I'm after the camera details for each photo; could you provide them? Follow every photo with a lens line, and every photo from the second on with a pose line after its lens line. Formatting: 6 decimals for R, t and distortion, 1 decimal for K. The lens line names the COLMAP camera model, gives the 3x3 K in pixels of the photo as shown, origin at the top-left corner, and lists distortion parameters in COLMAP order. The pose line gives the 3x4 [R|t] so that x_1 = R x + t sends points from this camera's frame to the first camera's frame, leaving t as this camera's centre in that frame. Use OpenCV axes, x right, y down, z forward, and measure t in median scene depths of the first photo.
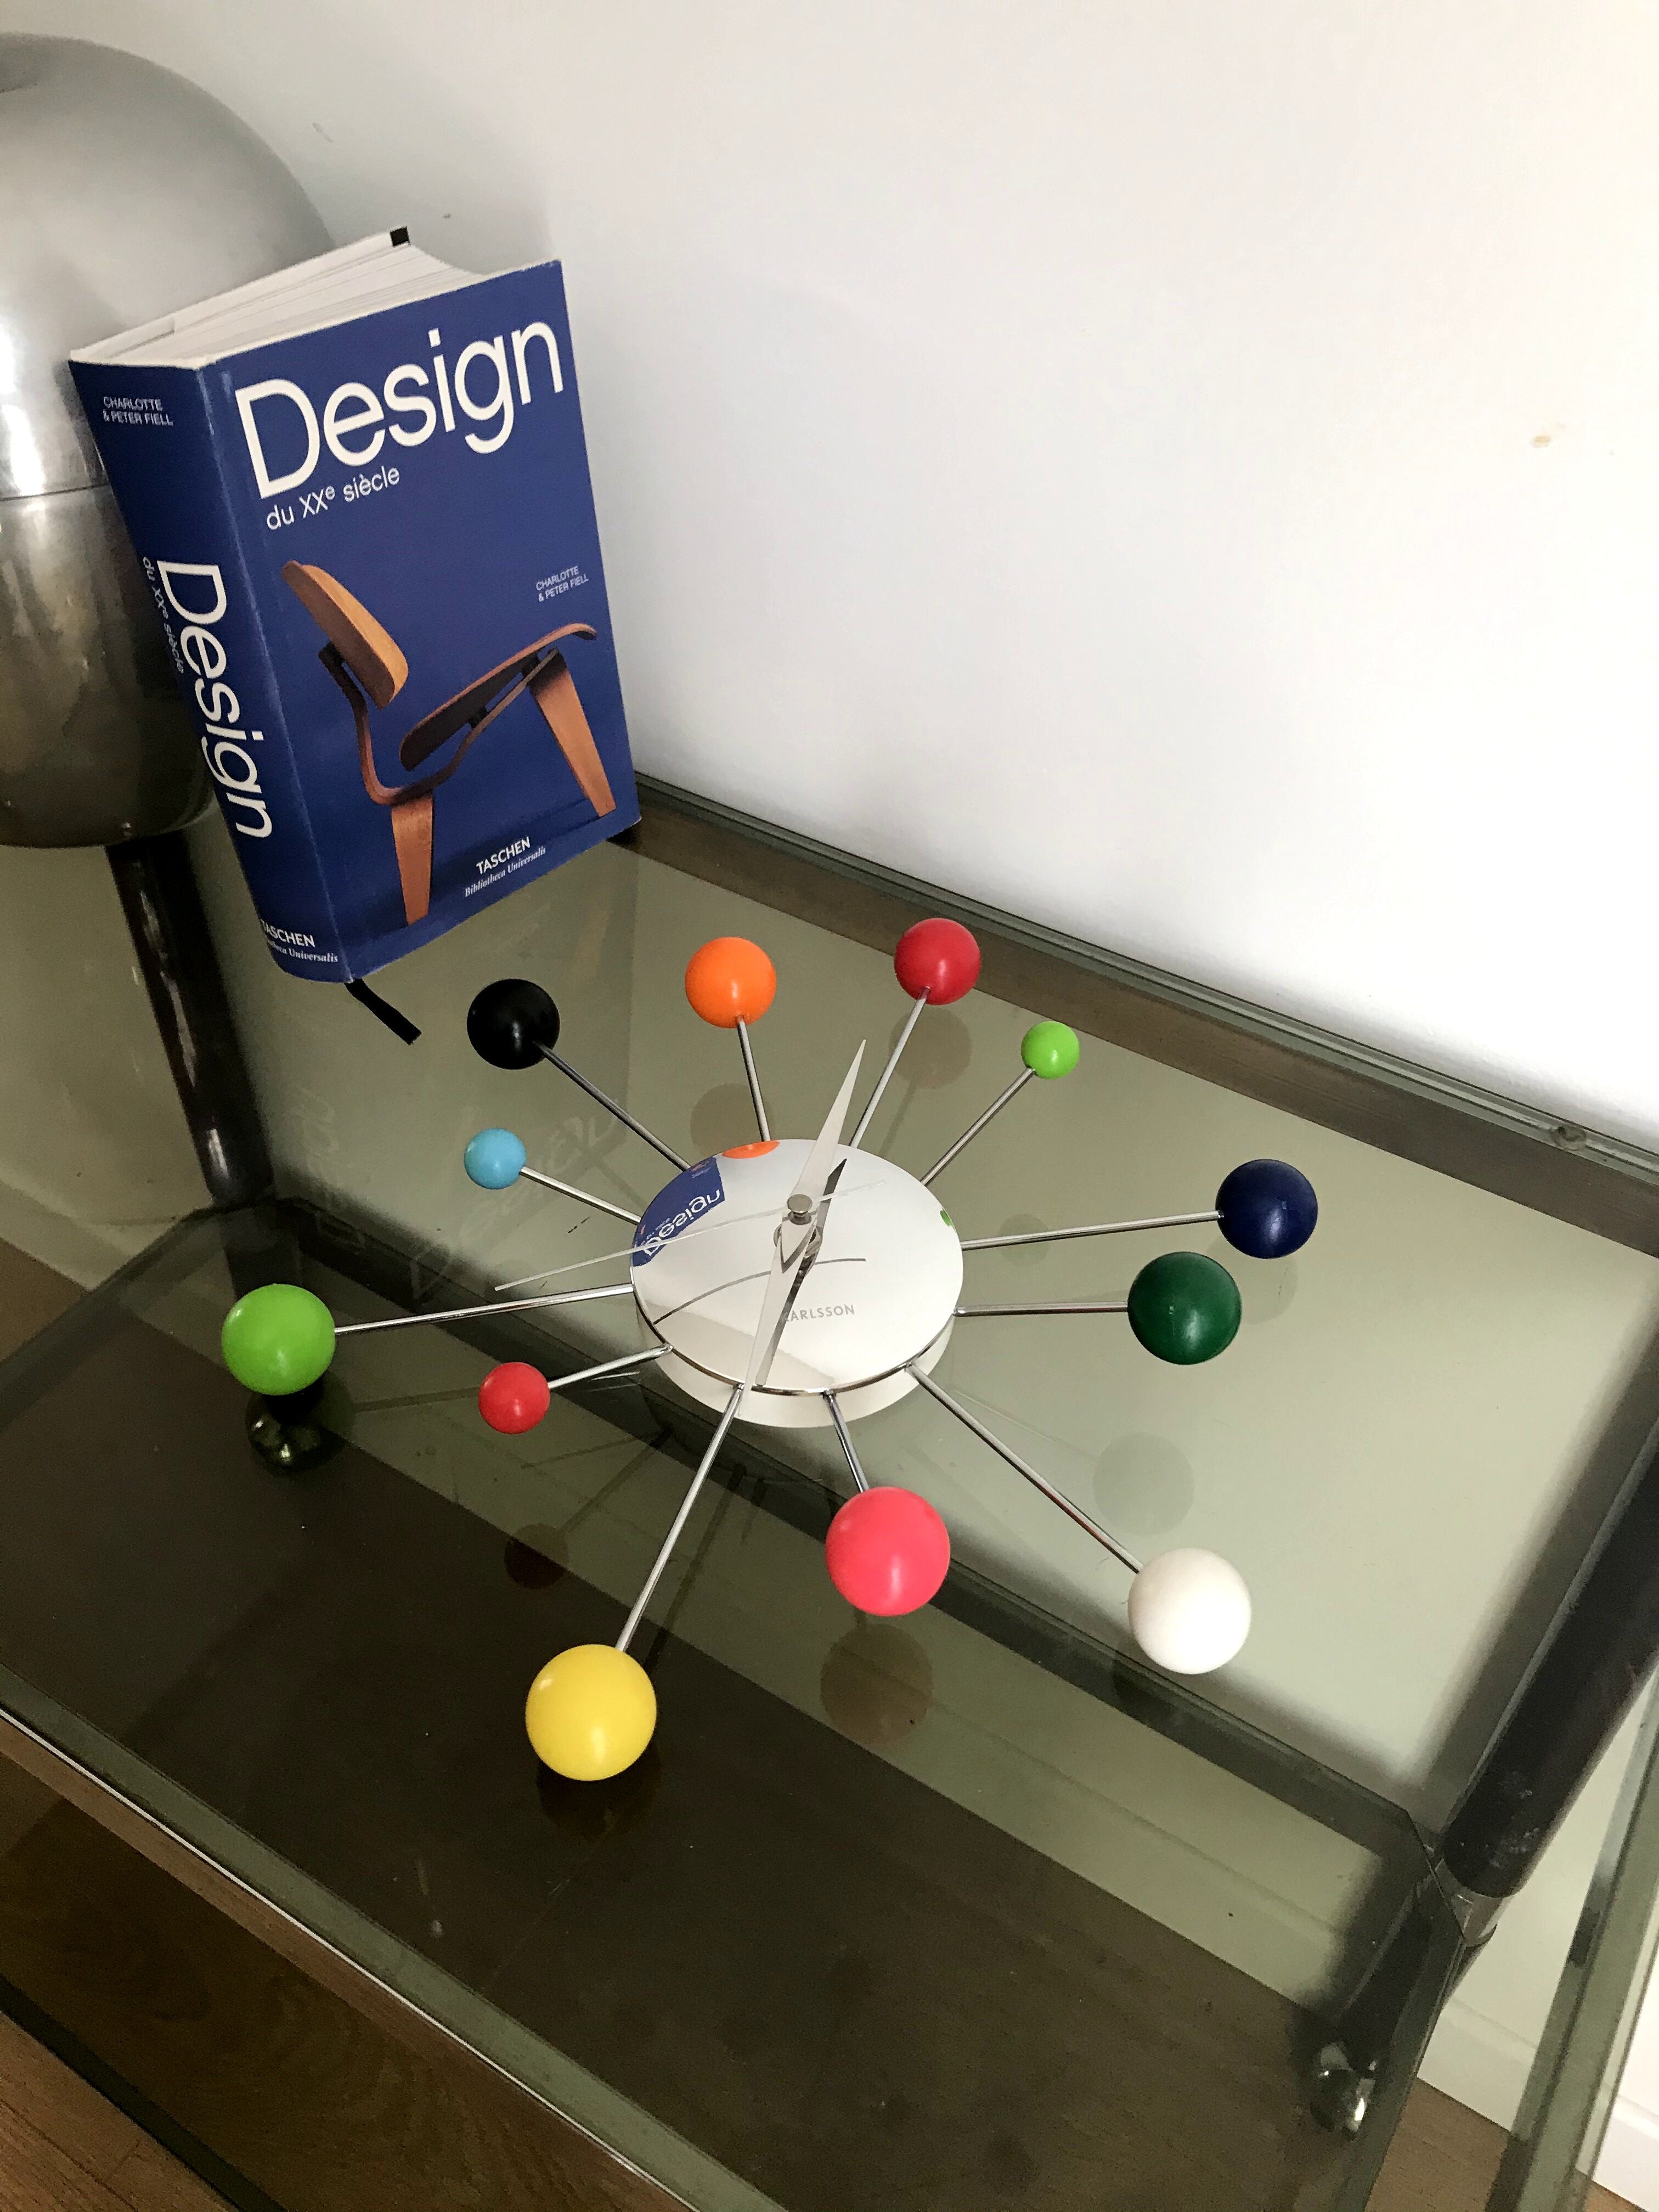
lens RADIAL K [[1800.5, 0, 832.5], [0, 1800.5, 1103.9], [0, 0, 1]] dist [0.001001, -0.006120]
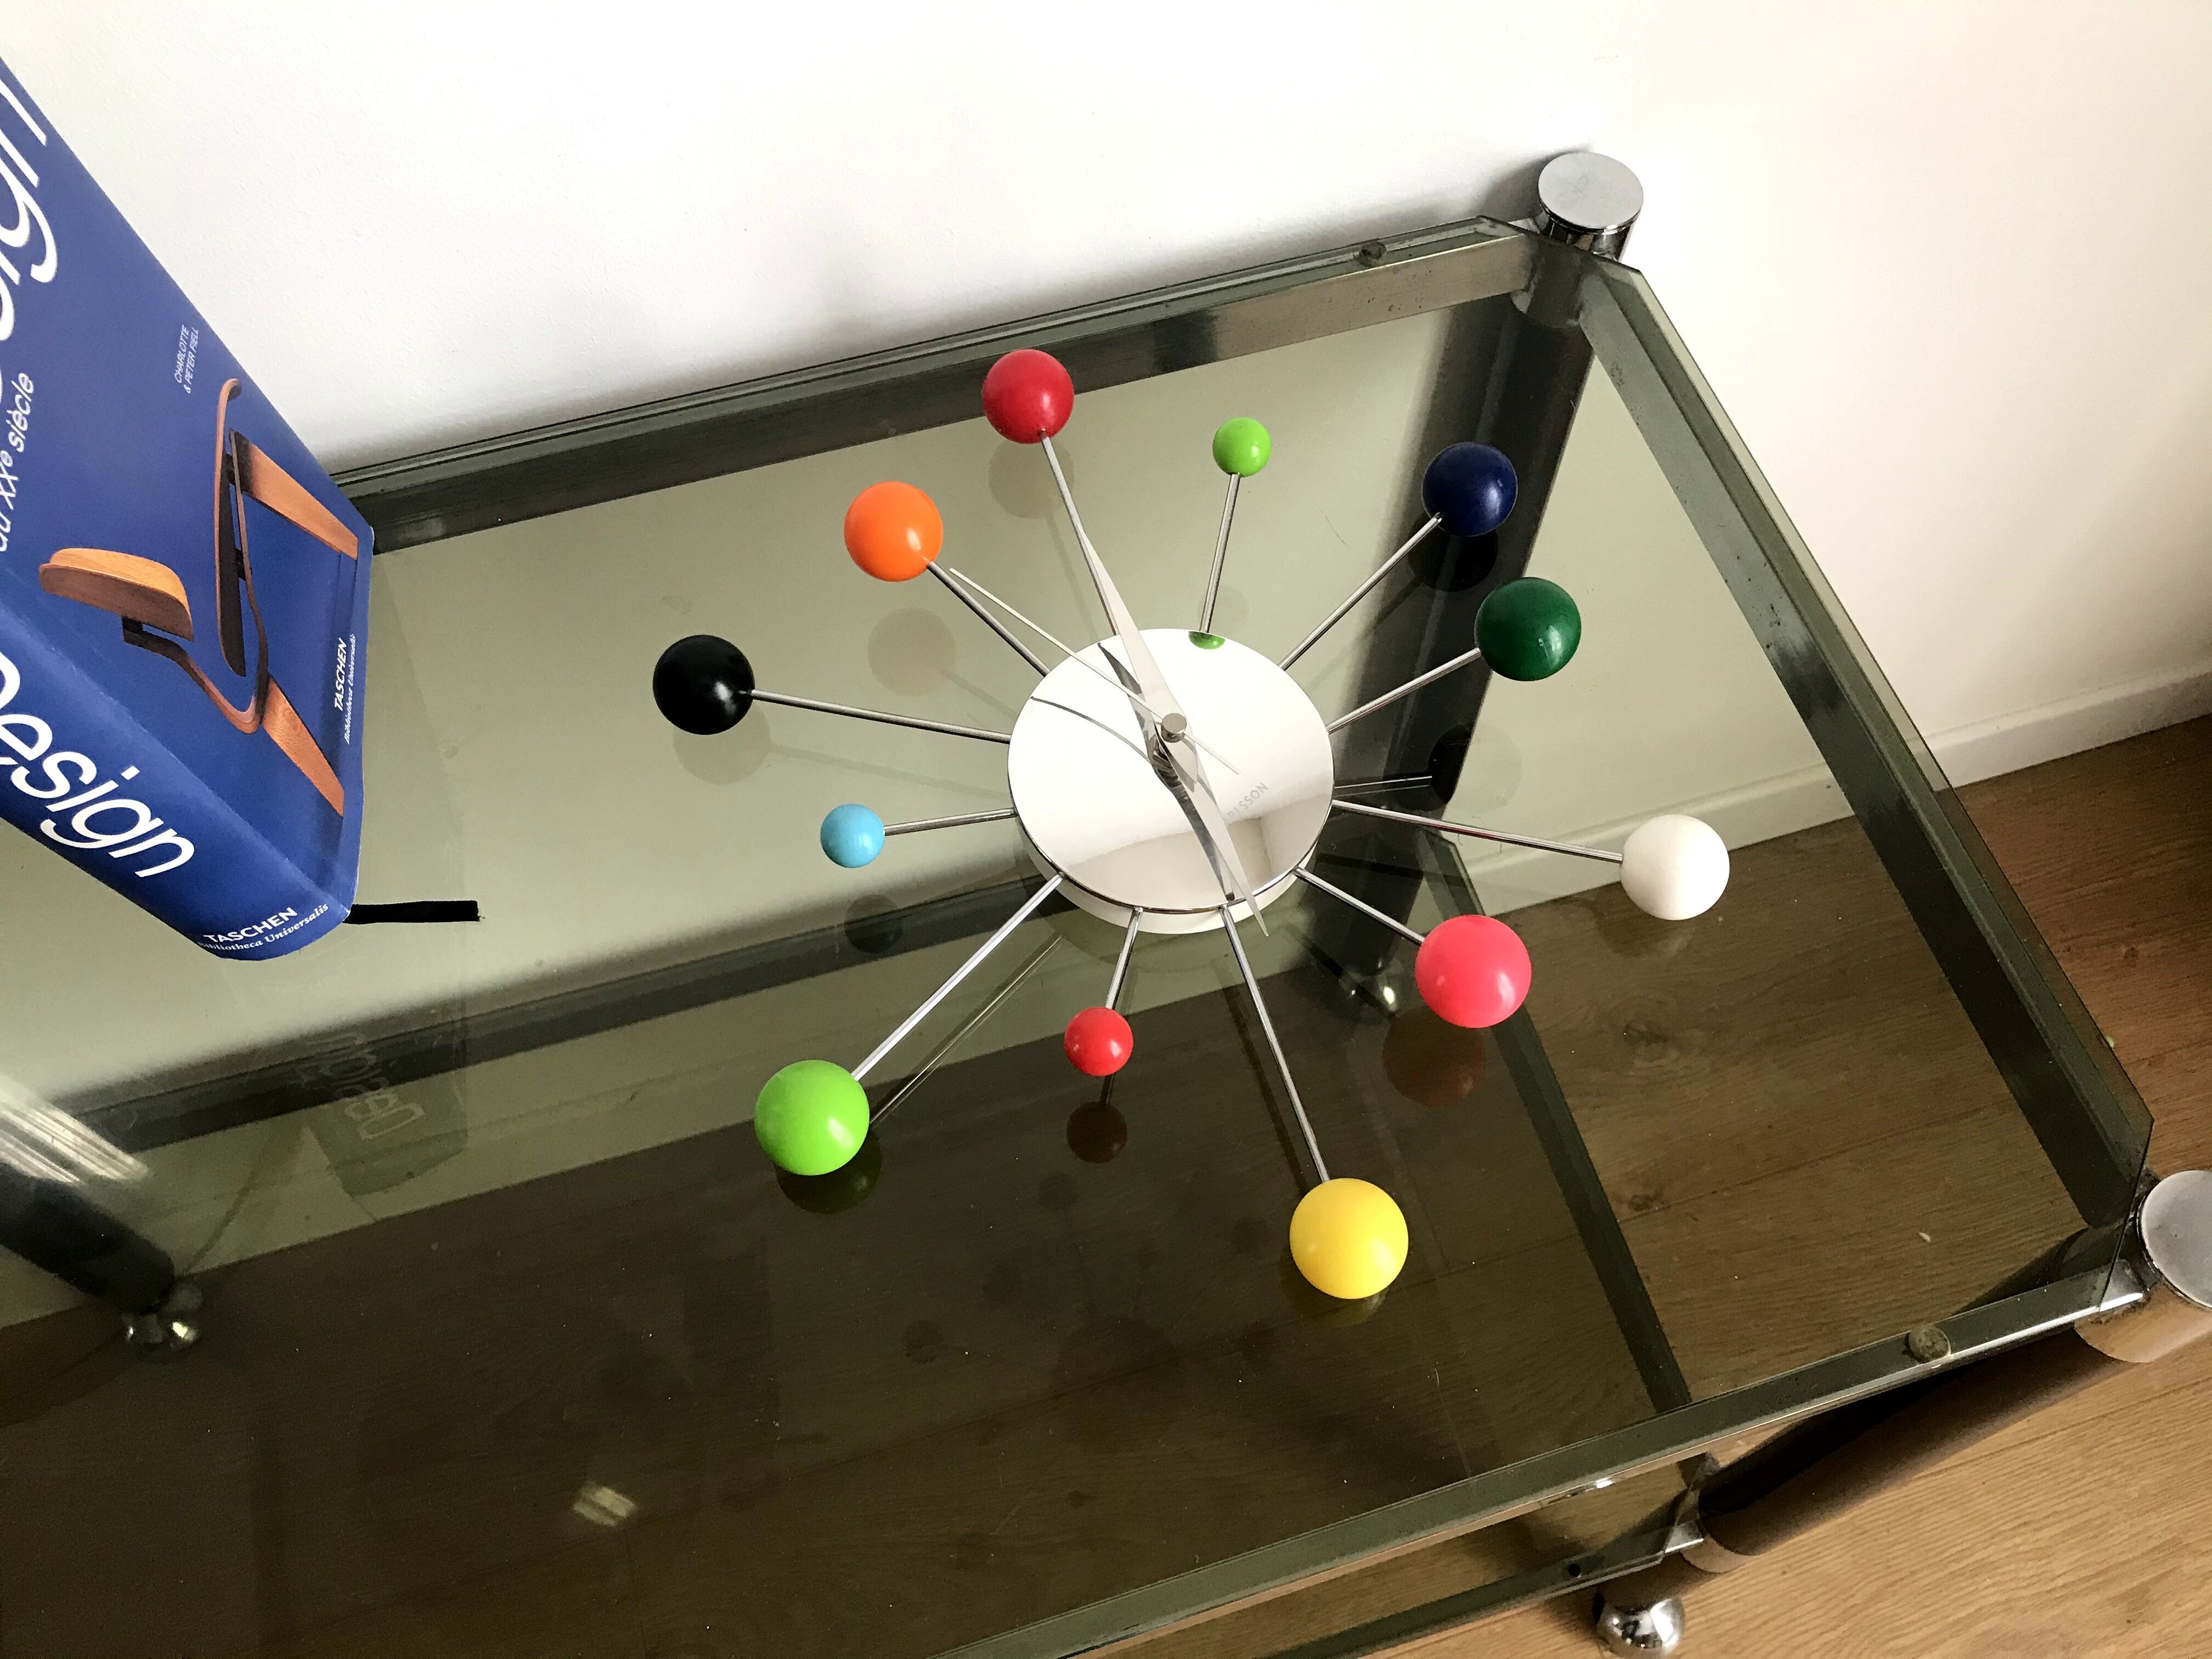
lens RADIAL K [[1800.5, 0, 1105.9], [0, 1800.5, 834.8], [0, 0, 1]] dist [0.001001, -0.006120]
pose [[0.659276, -0.673014, 0.335272, -0.305137], [0.520646, 0.730318, 0.442225, -0.293097], [-0.542479, -0.116991, 0.831883, 0.131865]]
